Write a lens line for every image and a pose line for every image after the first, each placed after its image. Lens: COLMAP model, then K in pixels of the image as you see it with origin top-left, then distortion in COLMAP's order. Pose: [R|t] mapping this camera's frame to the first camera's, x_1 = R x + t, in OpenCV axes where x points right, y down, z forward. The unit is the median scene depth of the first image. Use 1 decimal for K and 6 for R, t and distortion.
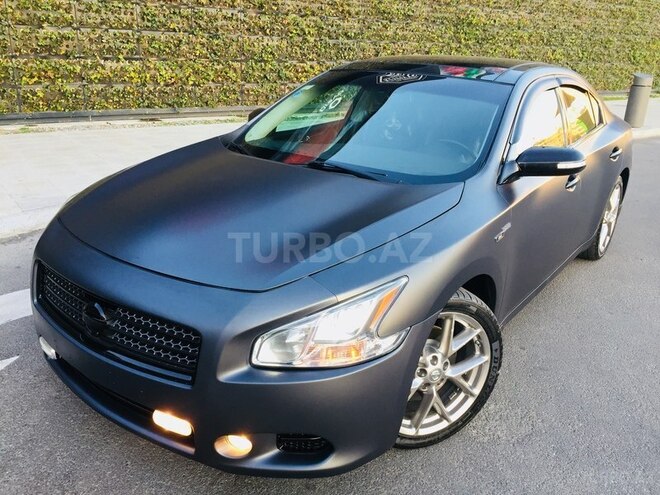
lens RADIAL K [[559.0, 0, 331.0], [0, 559.0, 251.5], [0, 0, 1]] dist [0.059858, -0.075429]
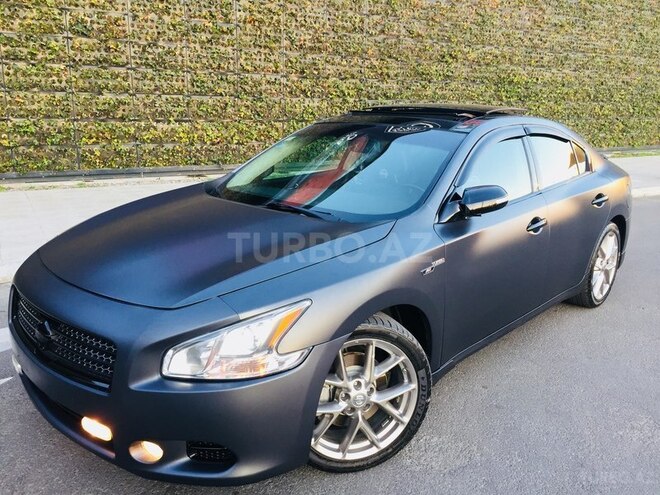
lens RADIAL K [[559.0, 0, 330.1], [0, 559.0, 247.9], [0, 0, 1]] dist [0.059858, -0.075429]
pose [[0.994548, 0.007376, -0.104022, 0.115308], [-0.018268, 0.994393, -0.104153, 0.023200], [0.102671, 0.105486, 0.989106, -0.036425]]
